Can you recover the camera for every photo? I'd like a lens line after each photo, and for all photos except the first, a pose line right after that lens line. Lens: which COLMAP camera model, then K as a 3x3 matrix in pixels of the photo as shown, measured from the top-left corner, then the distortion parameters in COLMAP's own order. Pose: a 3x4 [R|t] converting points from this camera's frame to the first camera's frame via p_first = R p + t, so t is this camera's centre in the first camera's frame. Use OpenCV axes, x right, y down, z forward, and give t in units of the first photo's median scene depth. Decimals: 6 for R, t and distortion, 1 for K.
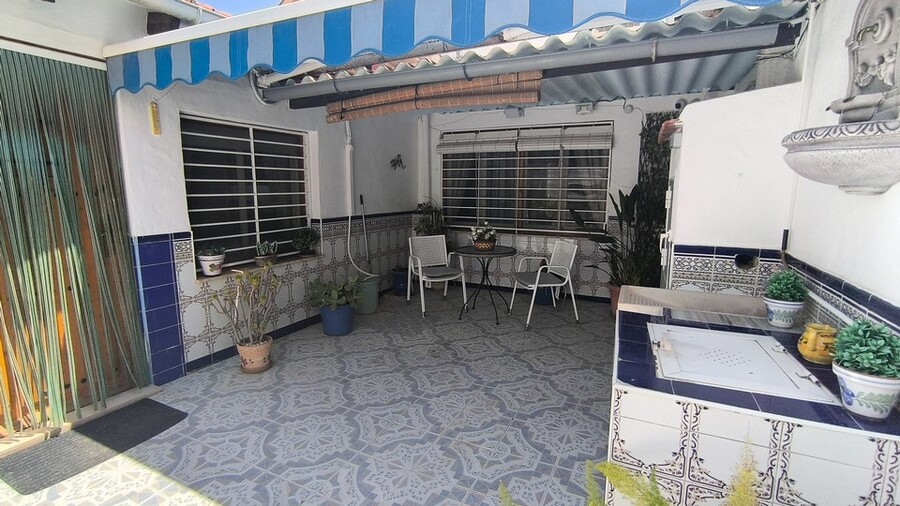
lens RADIAL K [[426.5, 0, 468.3], [0, 426.5, 251.3], [0, 0, 1]] dist [-0.037956, 0.024832]
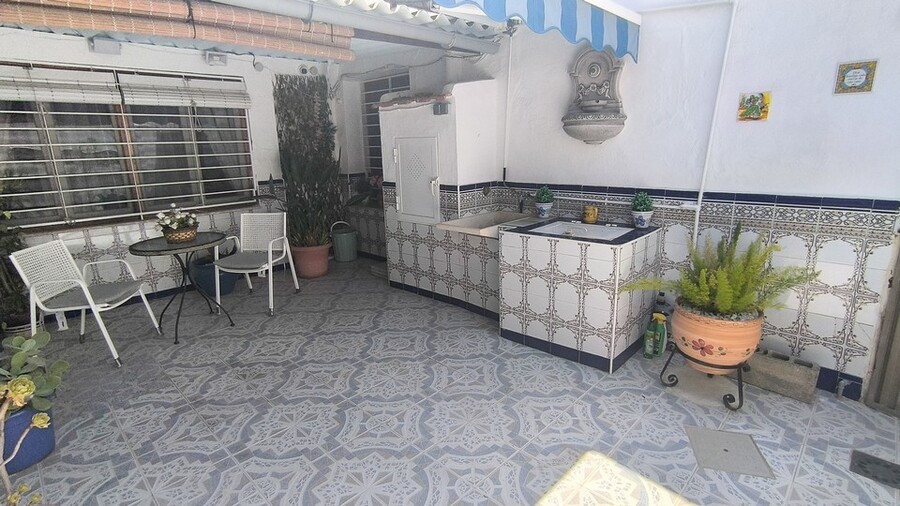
lens RADIAL K [[426.5, 0, 468.3], [0, 426.5, 251.3], [0, 0, 1]] dist [-0.037956, 0.024832]
pose [[0.331369, -0.251732, 0.909299, -0.620311], [0.172046, 0.963713, 0.204099, -0.067411], [-0.927682, 0.088809, 0.362654, 0.362518]]
